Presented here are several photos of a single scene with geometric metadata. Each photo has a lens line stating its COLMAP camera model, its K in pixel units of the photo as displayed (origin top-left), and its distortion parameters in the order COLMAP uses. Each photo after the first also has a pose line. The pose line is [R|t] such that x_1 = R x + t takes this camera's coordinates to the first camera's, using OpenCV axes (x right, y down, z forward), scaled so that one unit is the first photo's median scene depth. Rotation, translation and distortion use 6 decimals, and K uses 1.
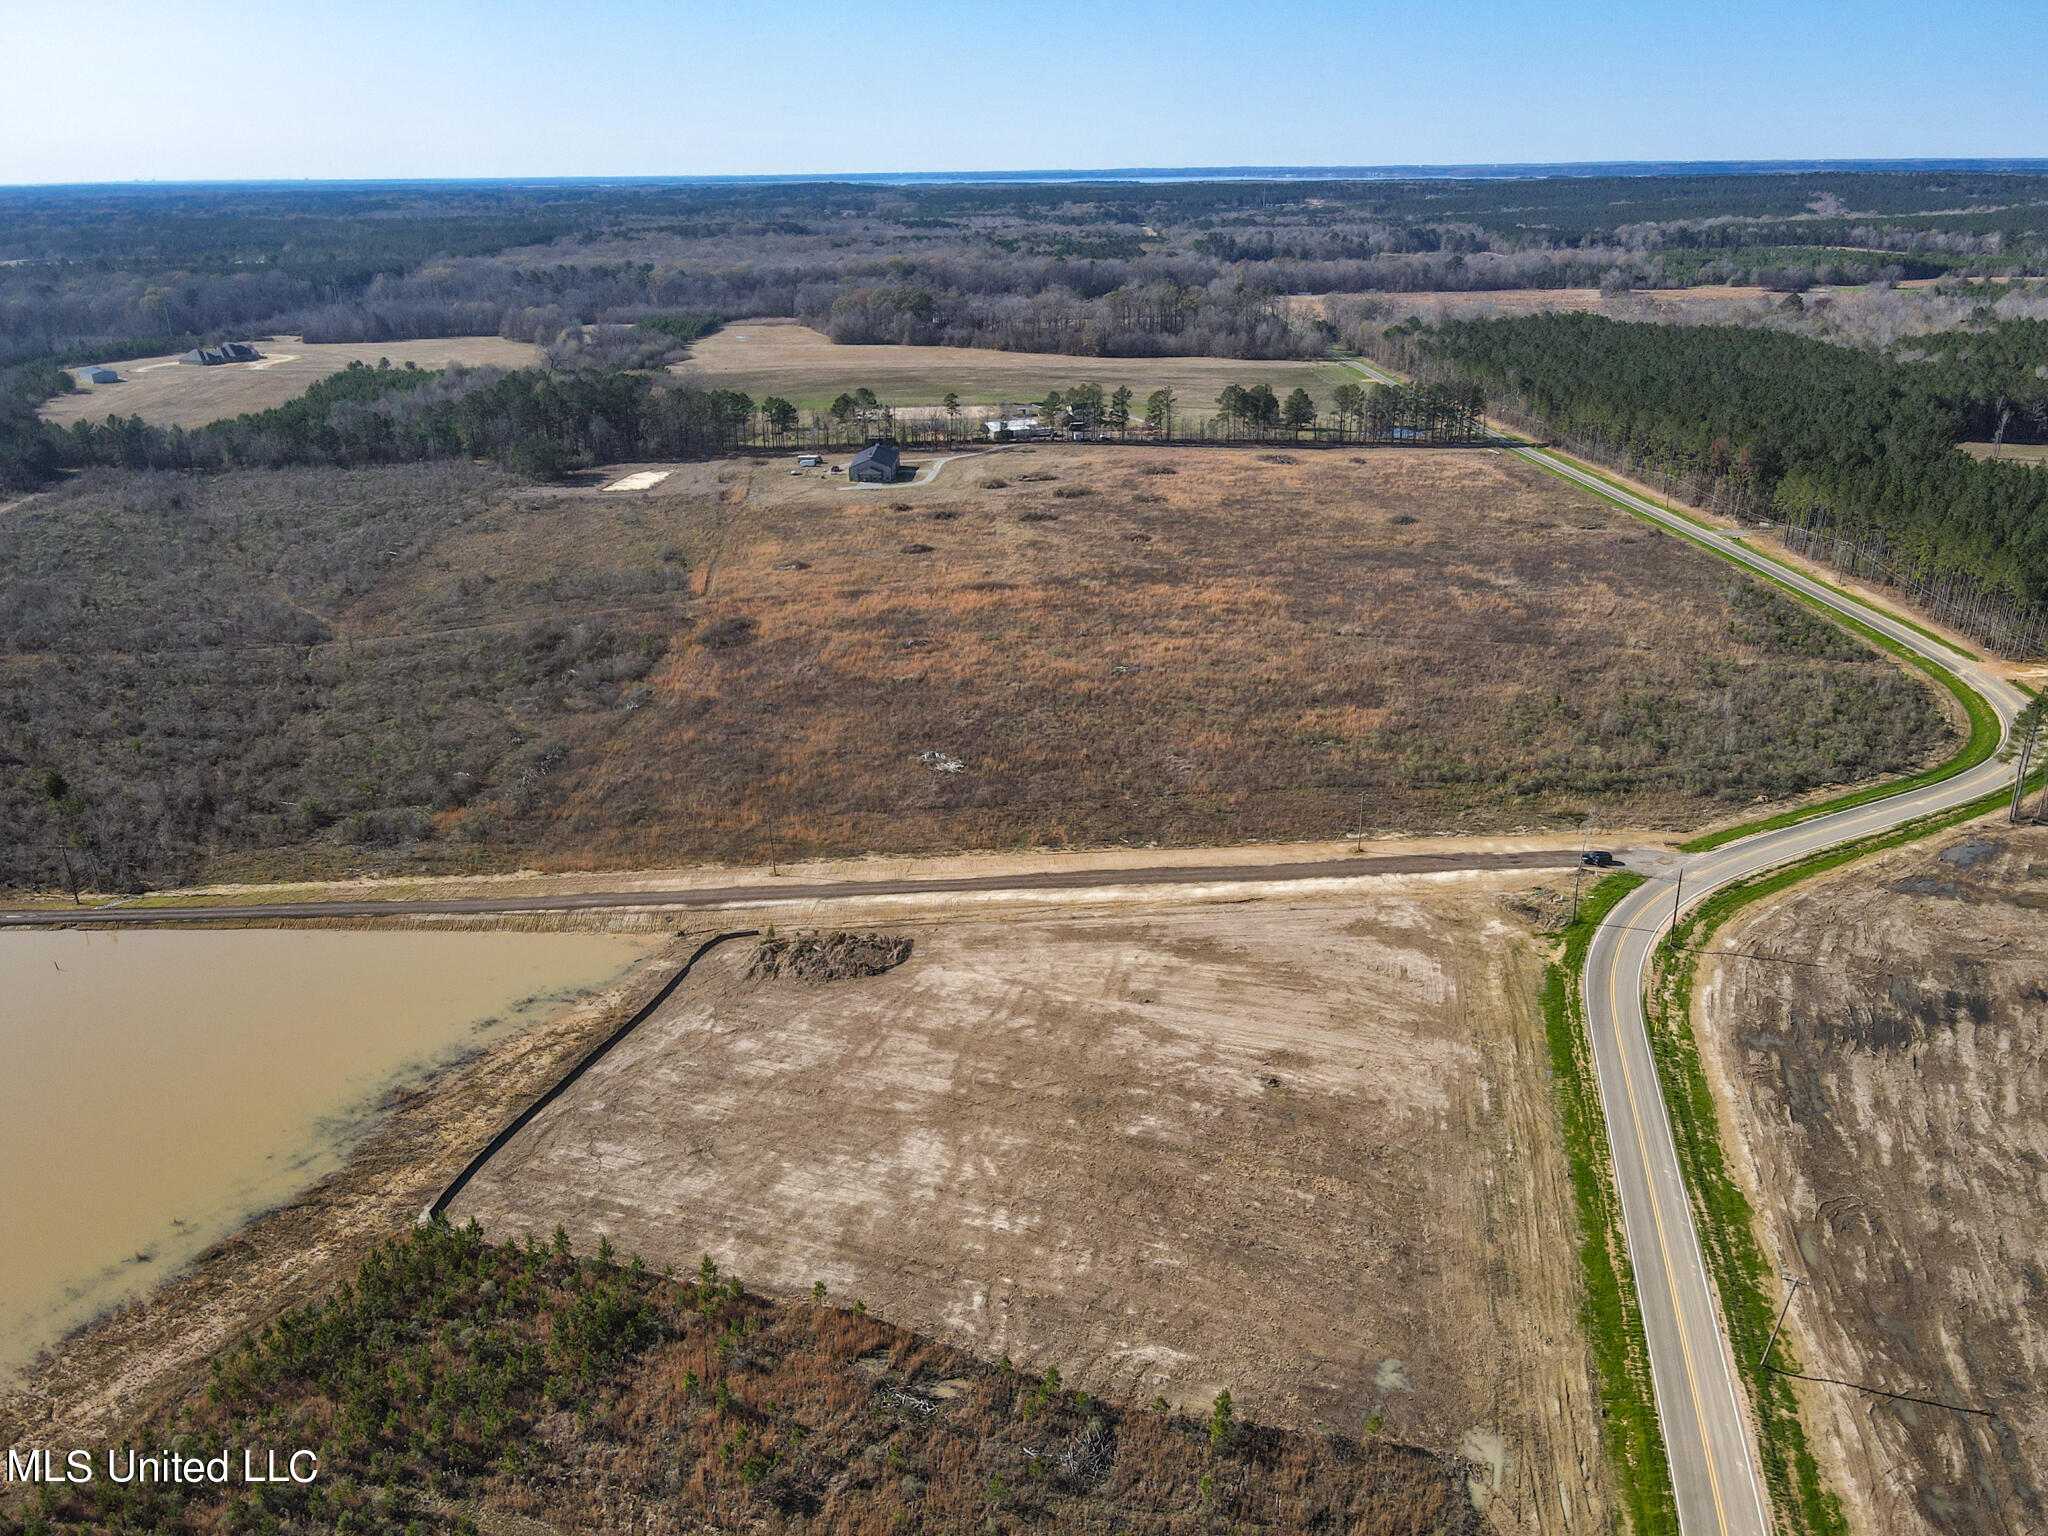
lens RADIAL K [[1503.9, 0, 1028.8], [0, 1503.9, 771.7], [0, 0, 1]] dist [-0.005057, 0.031314]
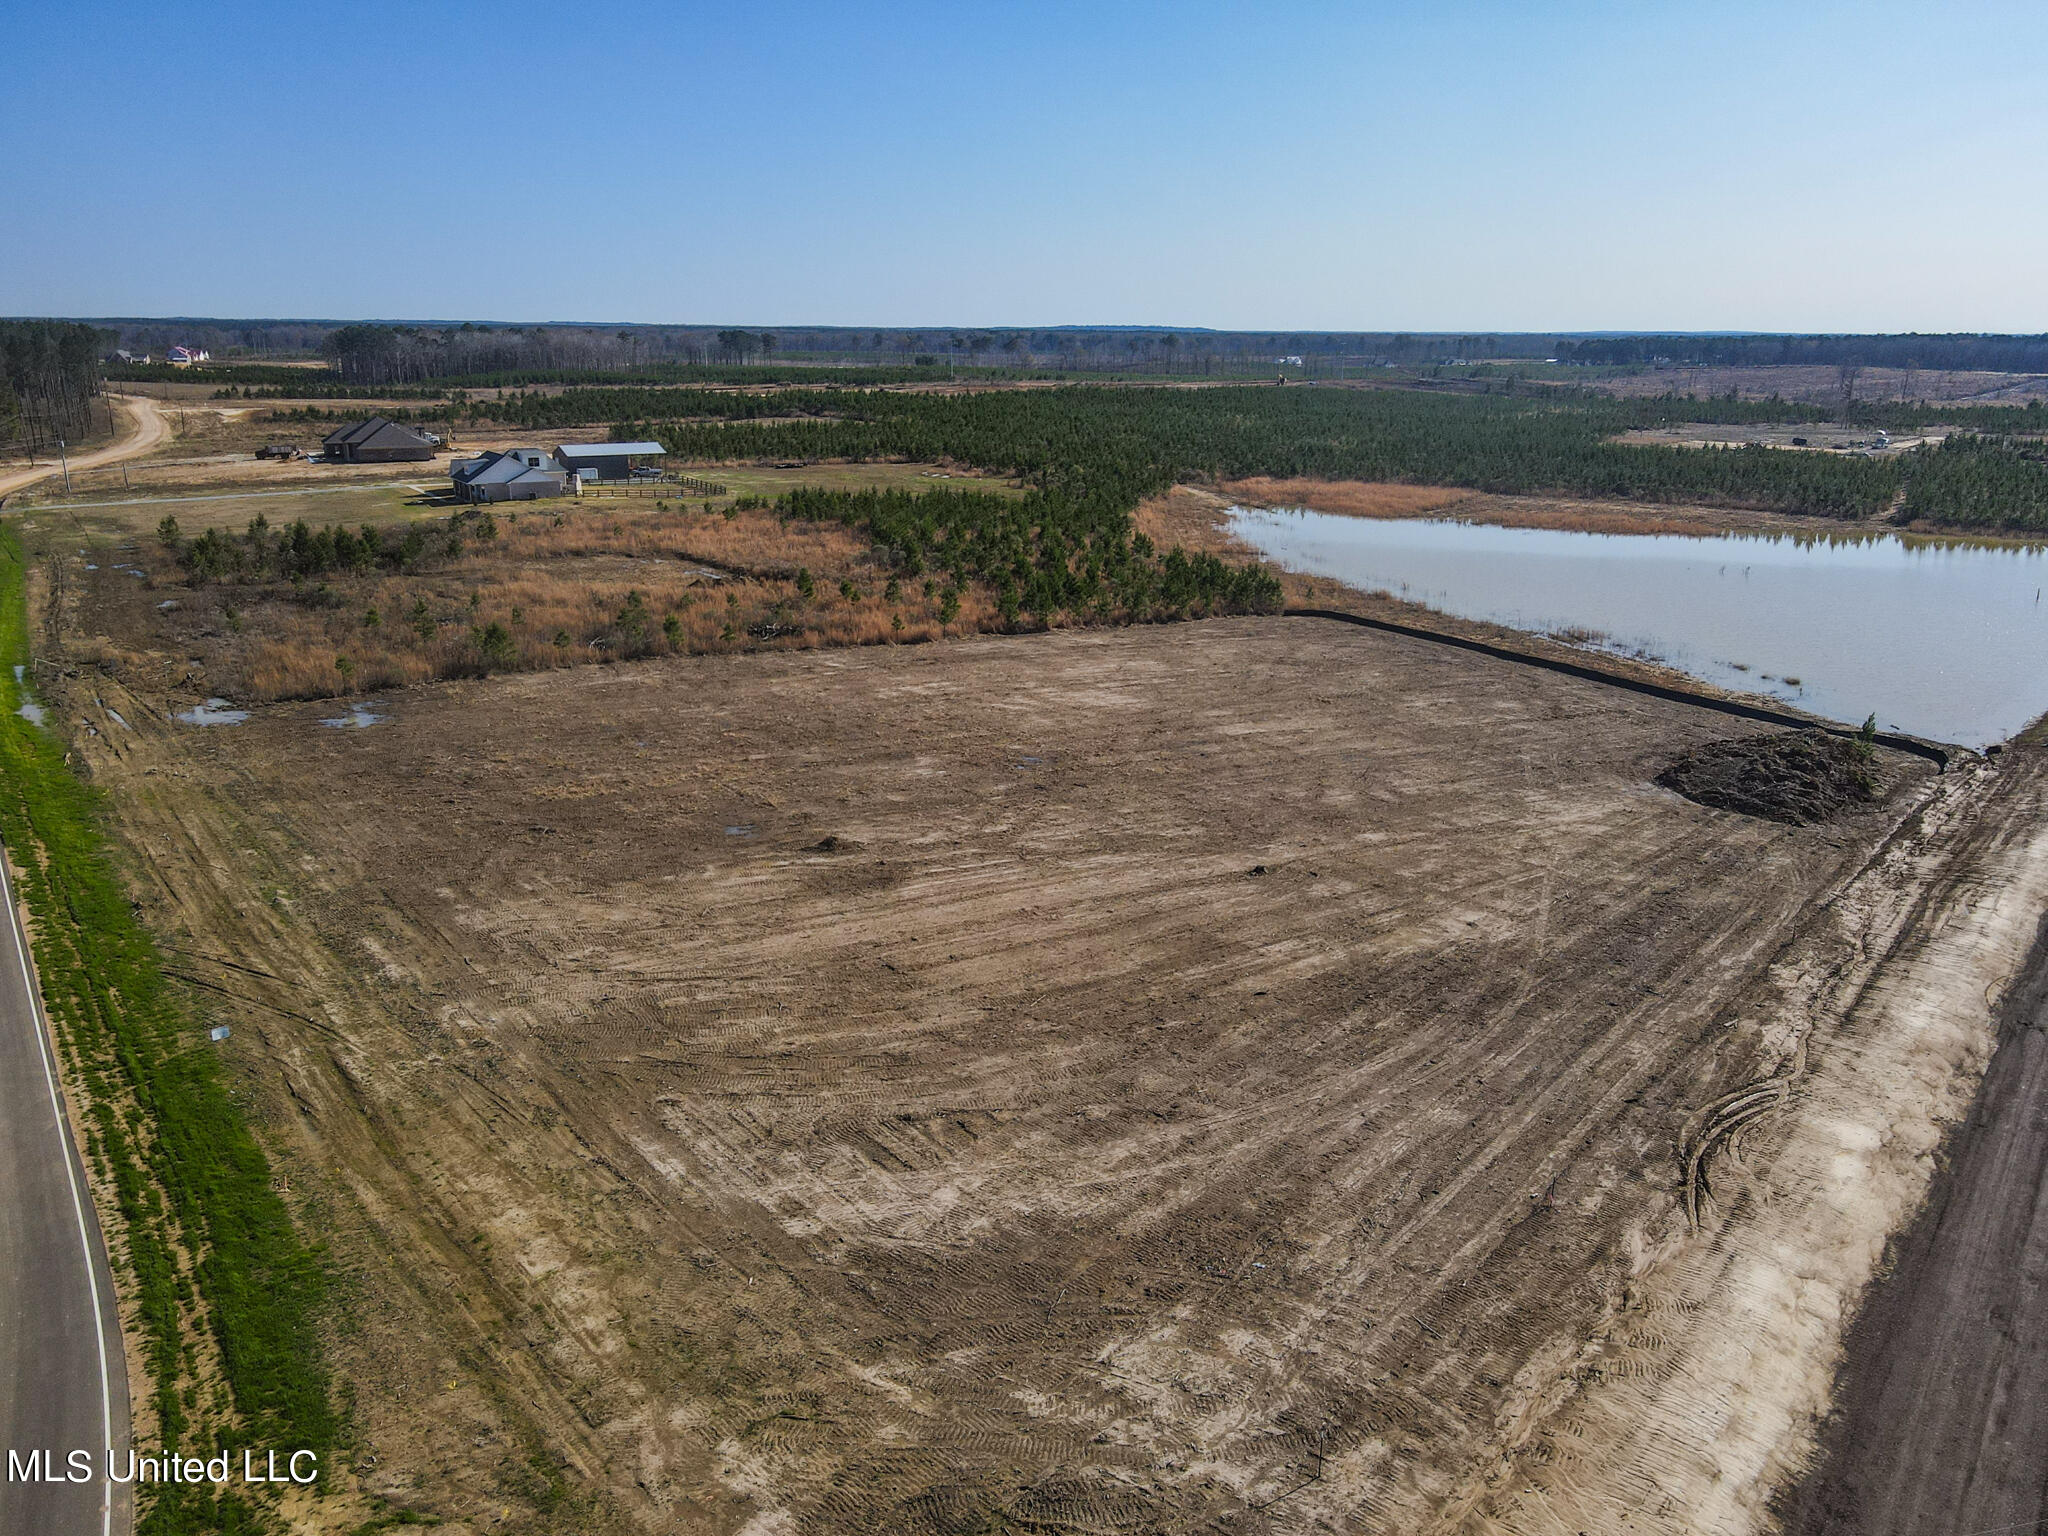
lens RADIAL K [[1503.9, 0, 1024.4], [0, 1503.9, 763.1], [0, 0, 1]] dist [-0.005057, 0.031314]
pose [[-0.641685, 0.221057, -0.734421, 0.430876], [-0.287192, 0.818644, 0.497336, -0.062286], [0.711169, 0.530052, -0.461825, 1.159619]]
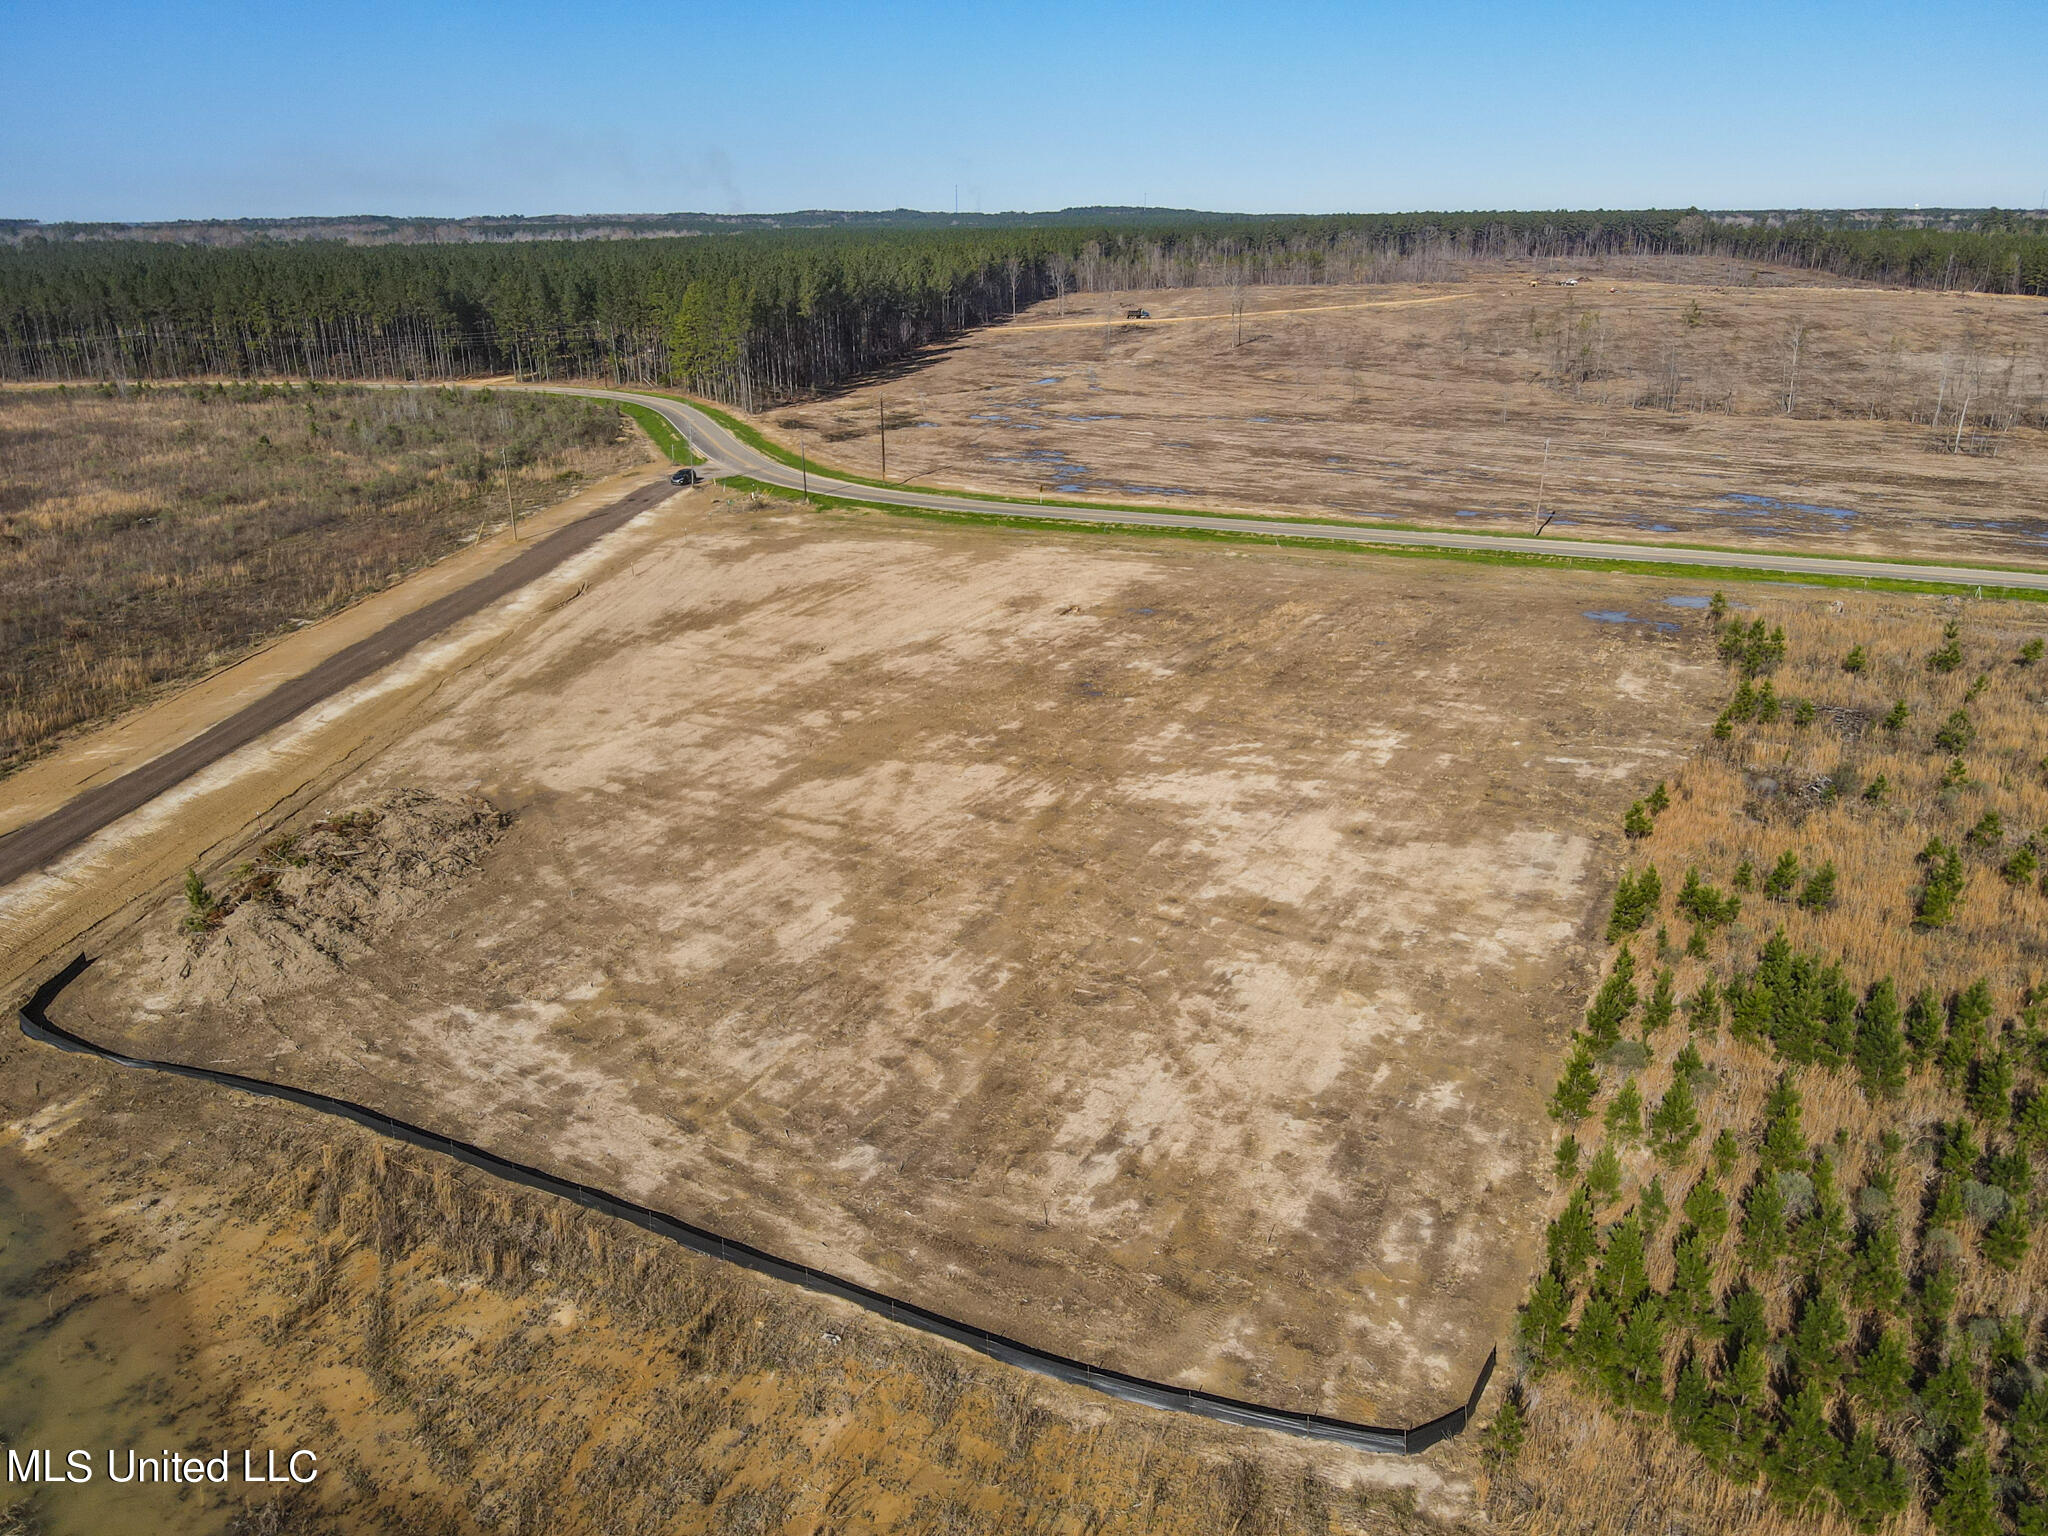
lens RADIAL K [[1503.9, 0, 1022.9], [0, 1503.9, 771.5], [0, 0, 1]] dist [-0.005057, 0.031314]
pose [[0.137634, -0.331088, 0.933508, -0.528884], [0.376584, 0.889193, 0.259848, 0.067783], [-0.916101, 0.315780, 0.247065, 0.801918]]
